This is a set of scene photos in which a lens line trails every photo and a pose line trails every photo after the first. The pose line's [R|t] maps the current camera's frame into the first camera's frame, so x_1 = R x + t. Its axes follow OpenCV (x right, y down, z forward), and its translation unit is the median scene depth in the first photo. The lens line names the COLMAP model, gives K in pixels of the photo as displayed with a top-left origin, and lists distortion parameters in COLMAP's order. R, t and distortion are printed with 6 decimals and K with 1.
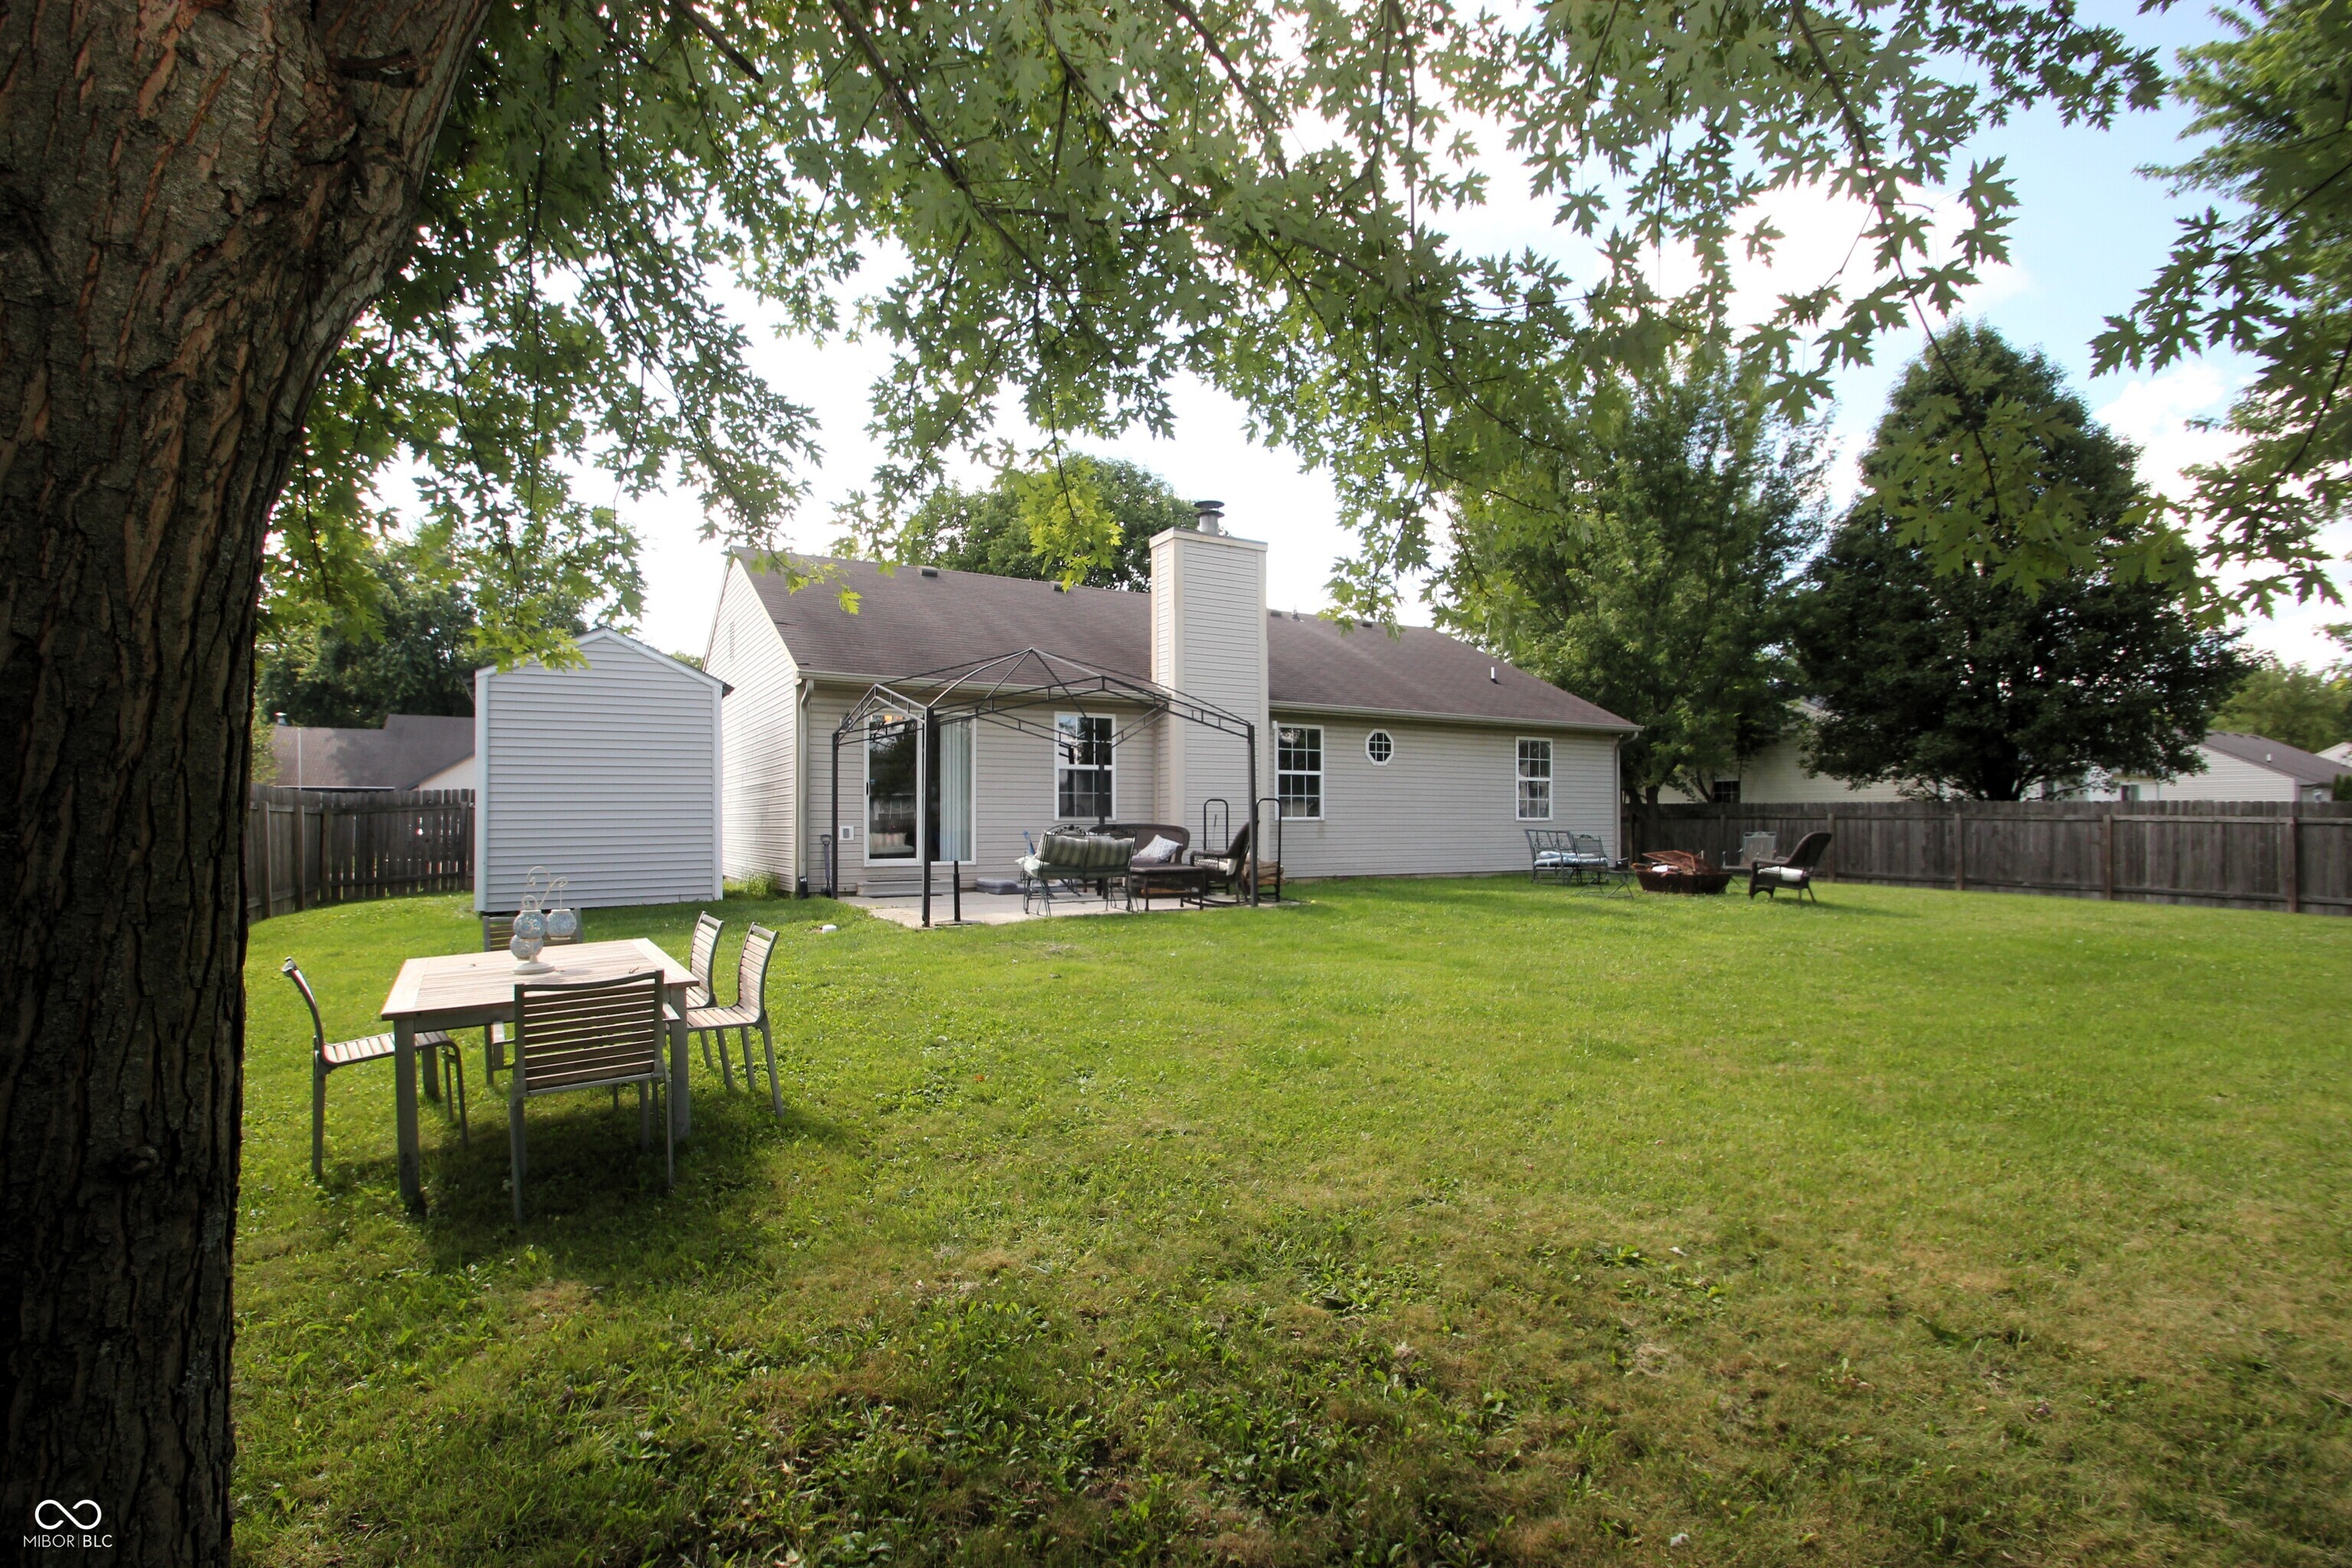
lens RADIAL K [[1068.4, 0, 1177.0], [0, 1068.4, 793.6], [0, 0, 1]] dist [0.000076, 0.000320]
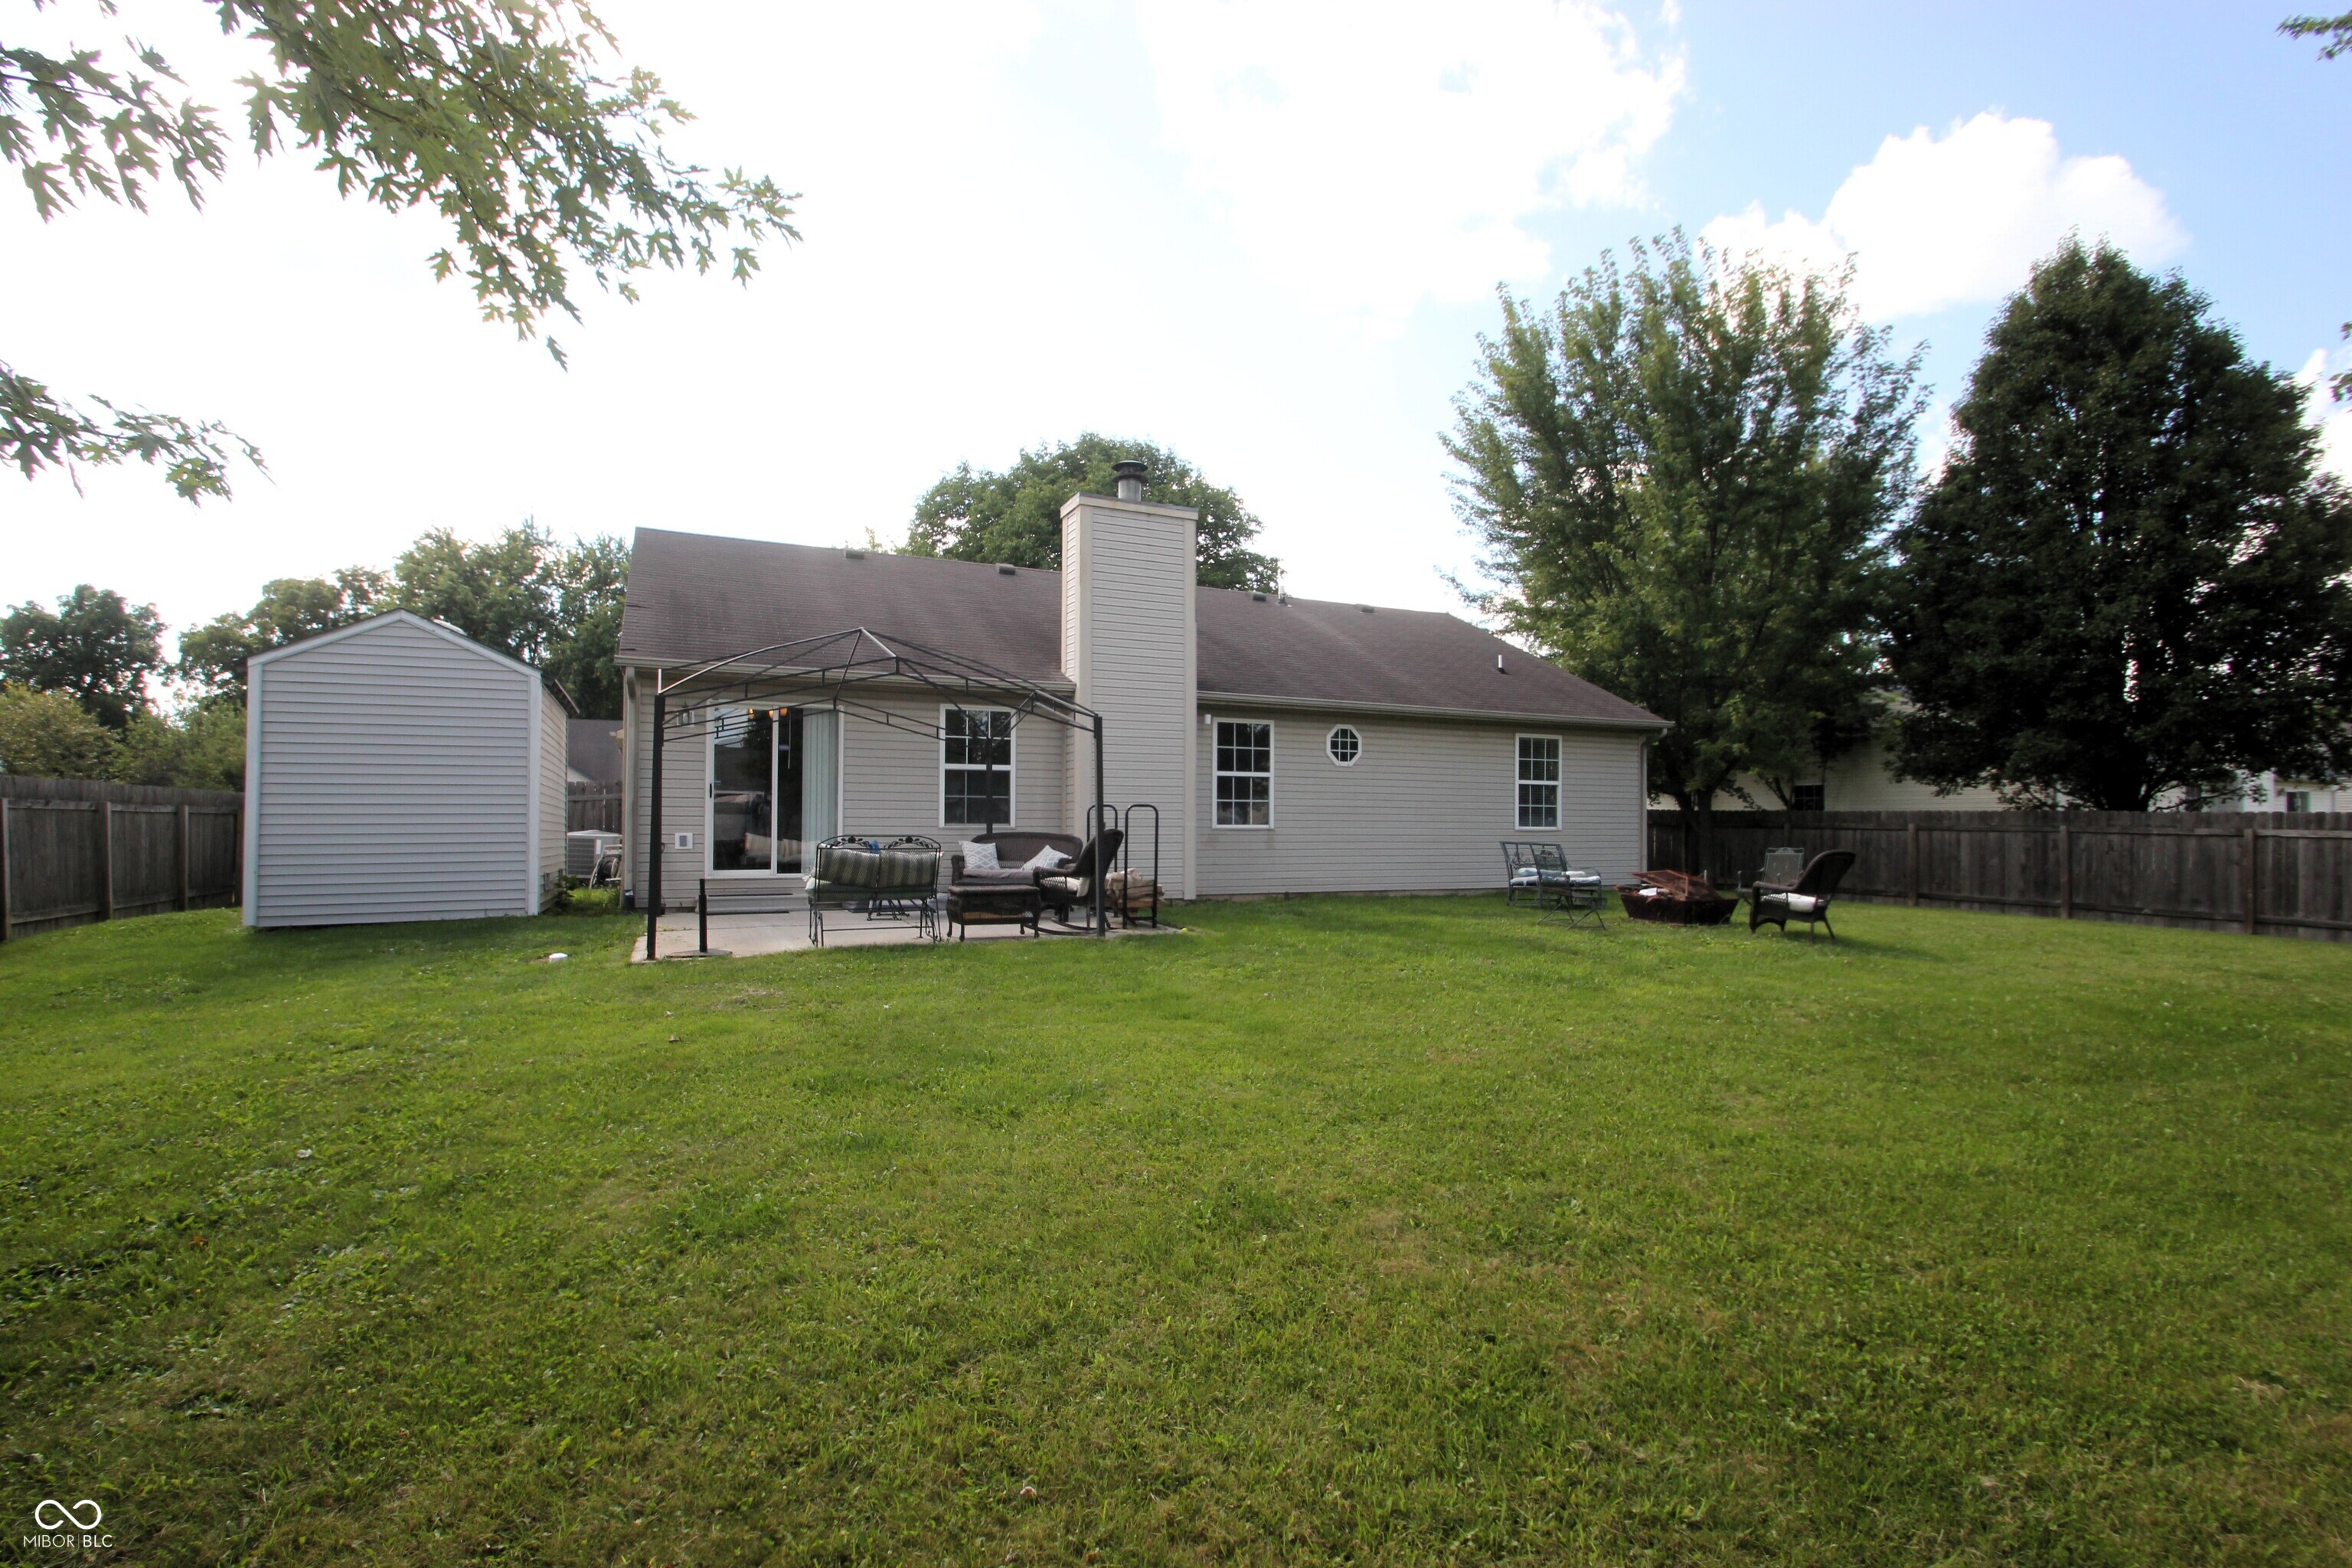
lens RADIAL K [[1081.0, 0, 1170.8], [0, 1081.0, 795.9], [0, 0, 1]] dist [-0.002674, -0.001062]
pose [[0.995816, 0.004418, -0.091277, 0.128830], [-0.004421, 0.999990, 0.000174, -0.001684], [0.091277, 0.000230, 0.995826, 0.109909]]
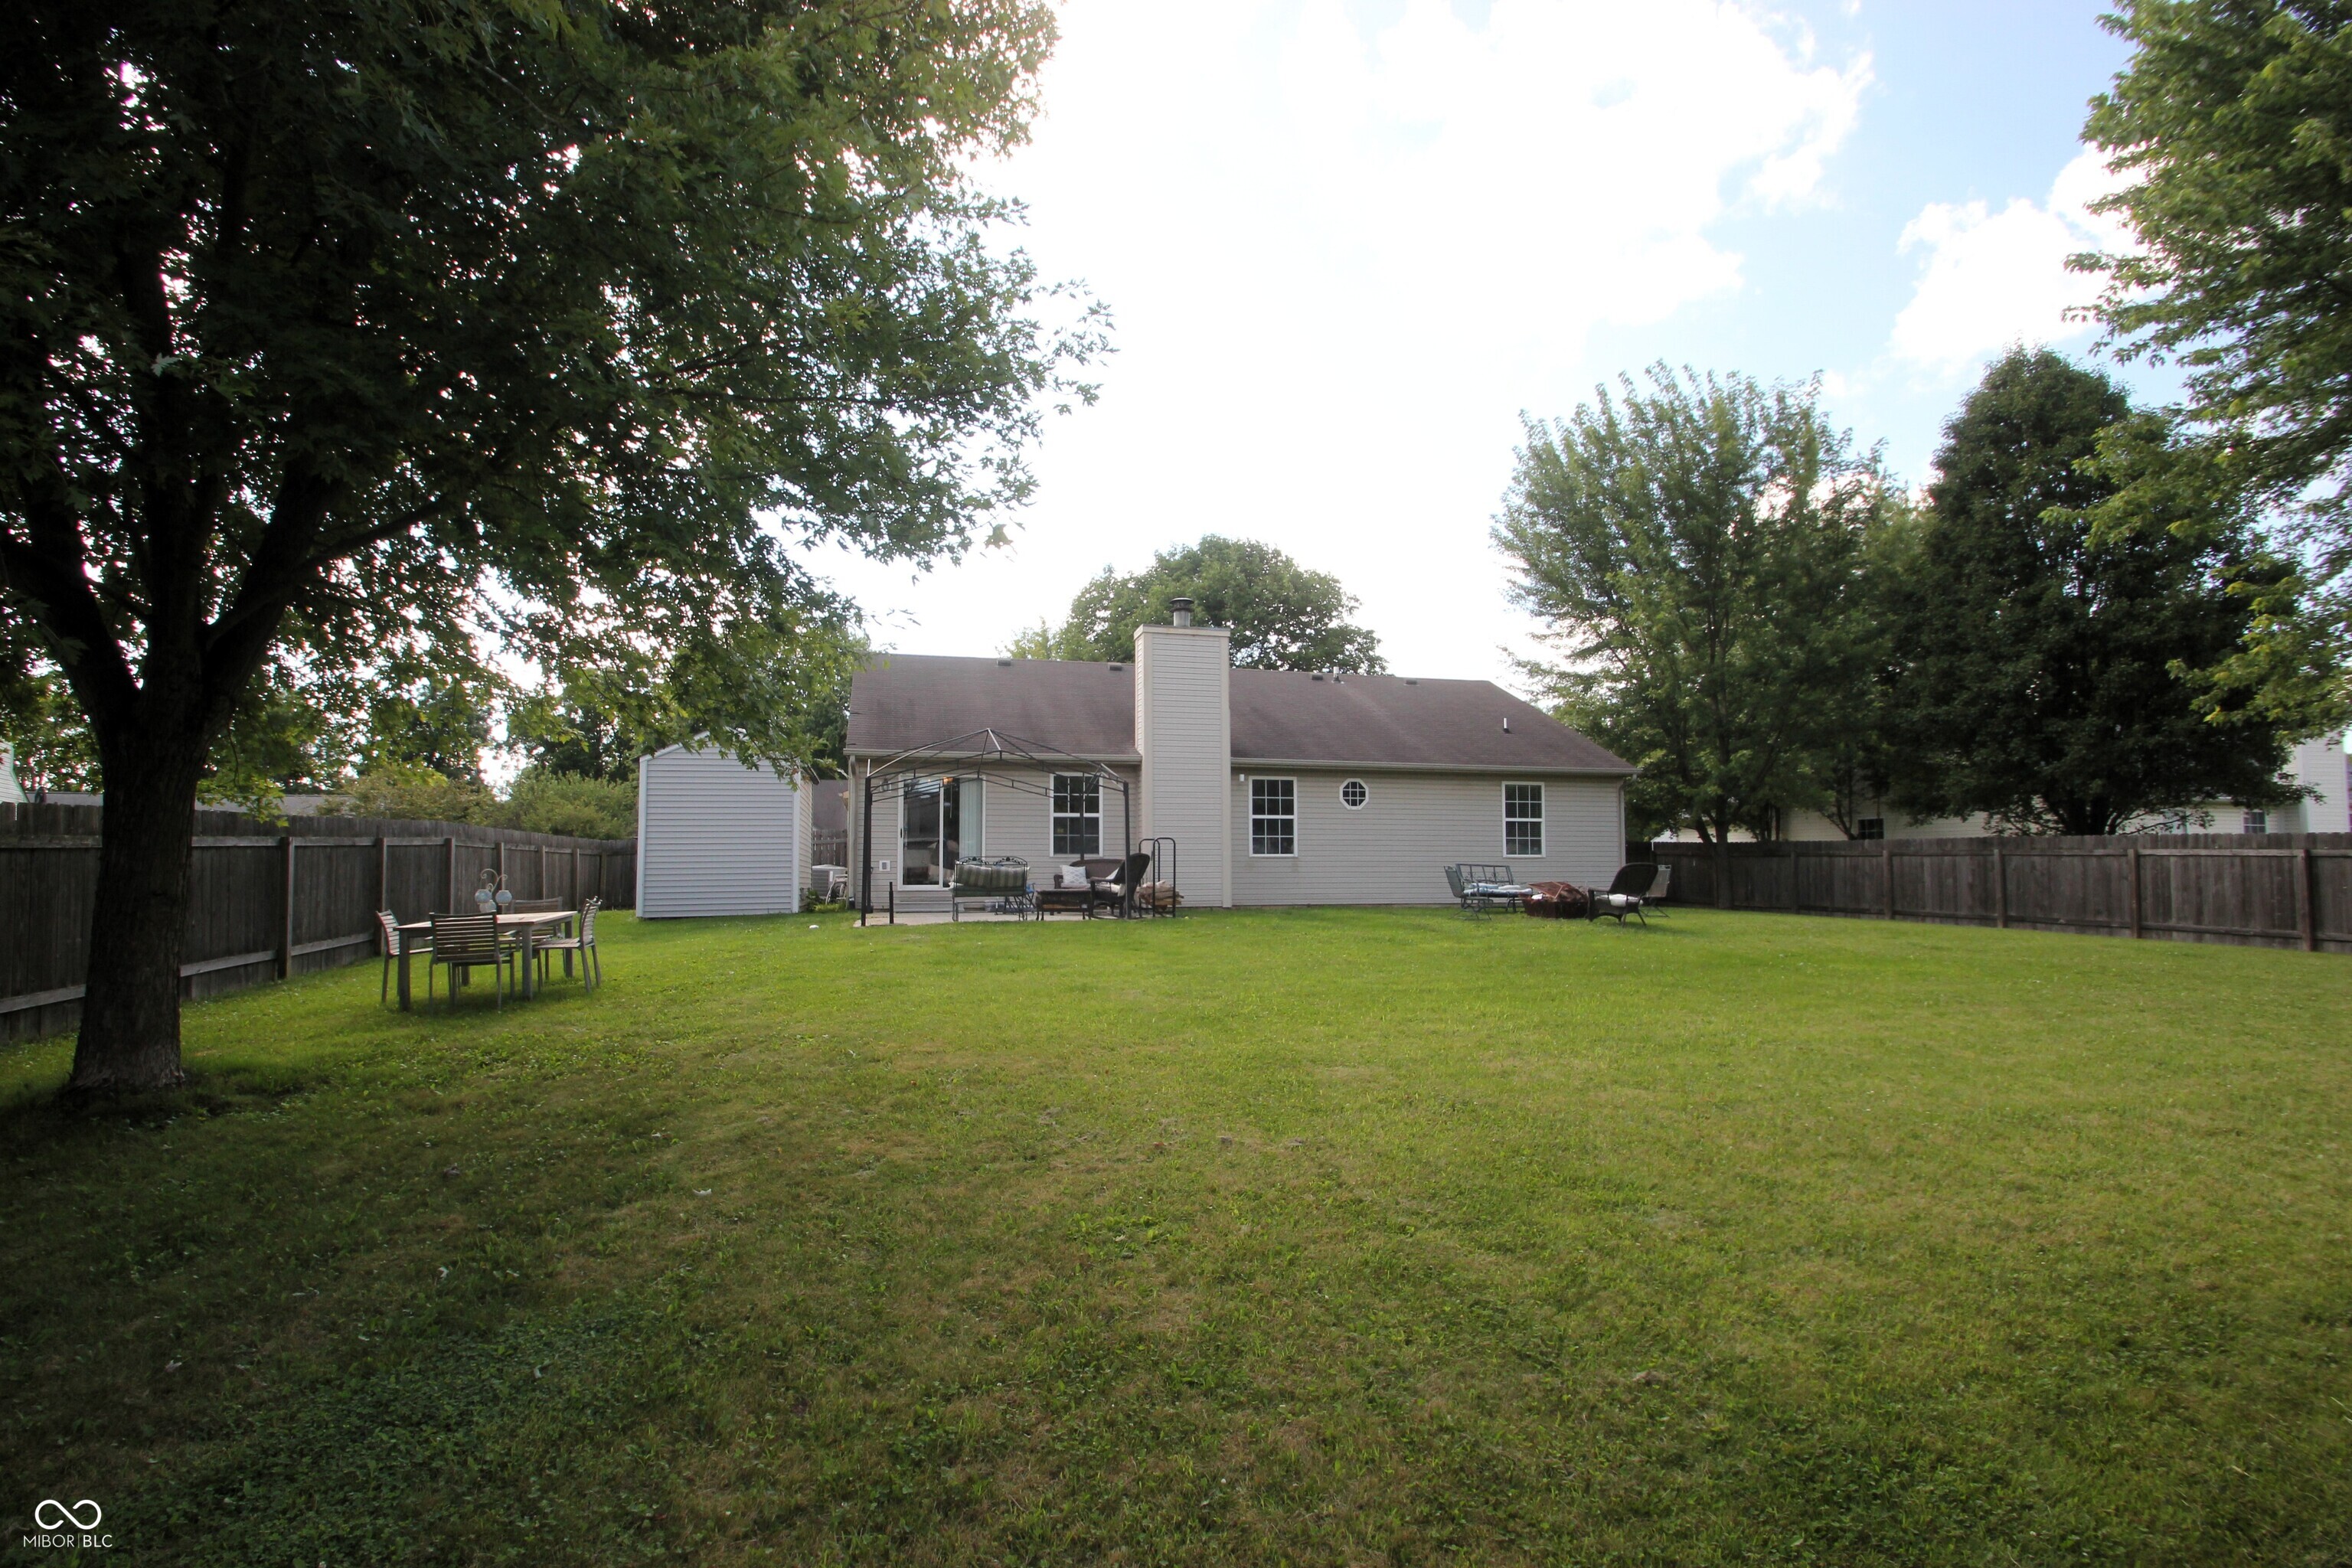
lens RADIAL K [[1068.4, 0, 1177.0], [0, 1068.4, 793.6], [0, 0, 1]] dist [0.000076, 0.000320]
pose [[0.966061, -0.019380, -0.257586, 0.300500], [0.008173, 0.998975, -0.044510, 0.006140], [0.258184, 0.040894, 0.965230, -0.165920]]
